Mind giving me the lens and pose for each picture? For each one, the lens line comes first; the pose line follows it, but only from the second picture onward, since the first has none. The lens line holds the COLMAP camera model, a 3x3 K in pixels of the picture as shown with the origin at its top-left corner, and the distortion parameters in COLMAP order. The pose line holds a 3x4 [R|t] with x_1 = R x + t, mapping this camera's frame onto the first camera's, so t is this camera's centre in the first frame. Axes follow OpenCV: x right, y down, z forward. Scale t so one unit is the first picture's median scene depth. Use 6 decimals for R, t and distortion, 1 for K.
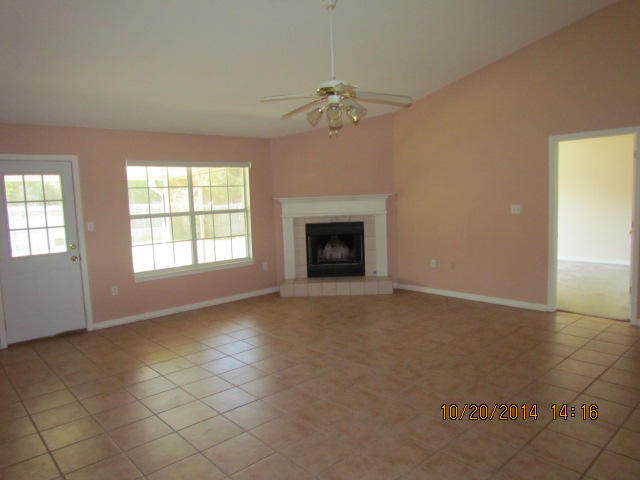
lens RADIAL K [[452.9, 0, 318.3], [0, 452.9, 234.4], [0, 0, 1]] dist [-0.032811, 0.007026]
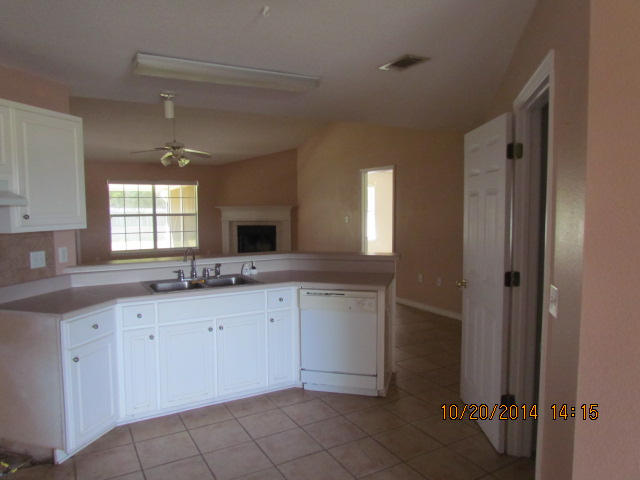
lens RADIAL K [[452.9, 0, 322.2], [0, 452.9, 240.2], [0, 0, 1]] dist [-0.032811, 0.007026]
pose [[0.978047, 0.043730, -0.203746, 0.596810], [-0.046495, 0.998880, -0.008800, 0.025827], [0.203133, 0.018080, 0.978984, -0.377848]]
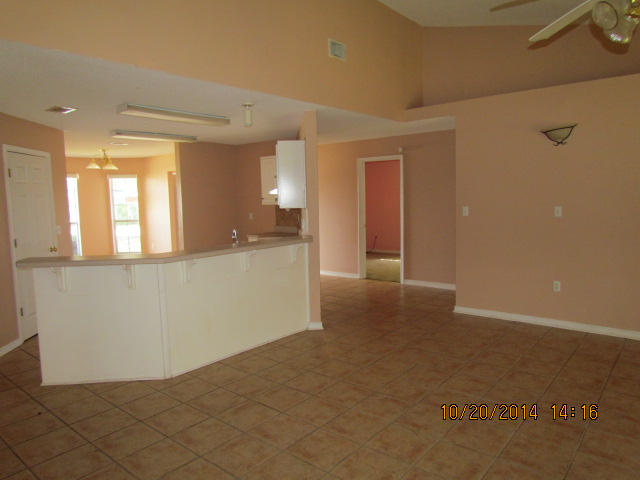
lens RADIAL K [[452.9, 0, 323.6], [0, 452.9, 245.7], [0, 0, 1]] dist [-0.032811, 0.007026]
pose [[-0.987552, 0.074349, -0.138609, 0.273905], [0.045010, 0.977959, 0.203889, -0.079814], [0.150713, 0.195112, -0.969132, 0.862540]]
